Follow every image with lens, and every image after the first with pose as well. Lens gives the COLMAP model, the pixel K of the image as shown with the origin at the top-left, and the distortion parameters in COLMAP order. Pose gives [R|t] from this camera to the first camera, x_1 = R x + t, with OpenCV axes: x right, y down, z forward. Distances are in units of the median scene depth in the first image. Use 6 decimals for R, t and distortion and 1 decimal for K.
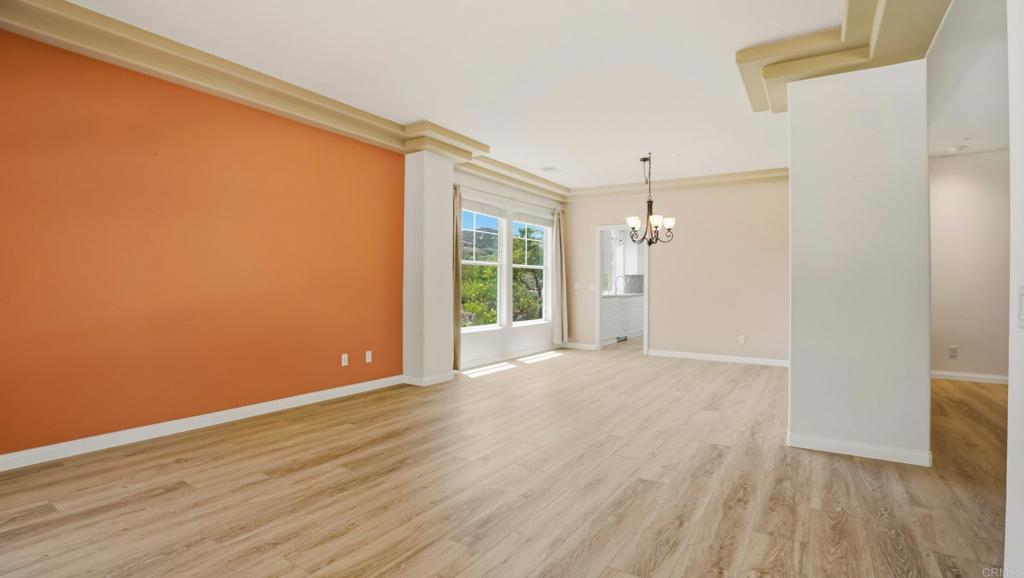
lens RADIAL K [[483.4, 0, 506.6], [0, 483.4, 281.1], [0, 0, 1]] dist [-0.047147, 0.003578]
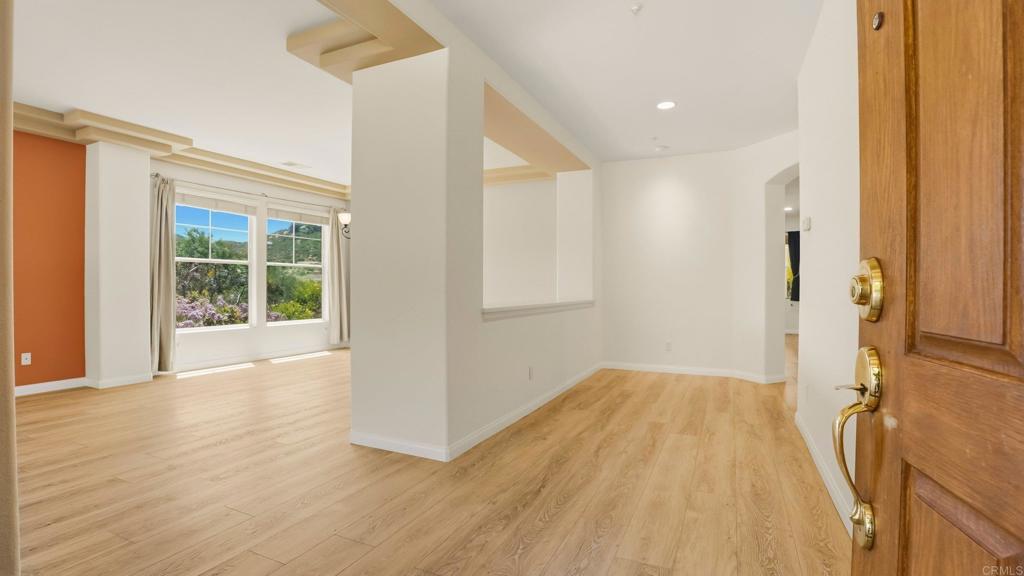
lens RADIAL K [[483.4, 0, 506.2], [0, 483.4, 286.4], [0, 0, 1]] dist [-0.047147, 0.003578]
pose [[0.991406, -0.004410, 0.130747, 0.494134], [0.003408, 0.999963, 0.007886, 0.010860], [-0.130777, -0.007372, 0.991384, -0.017106]]
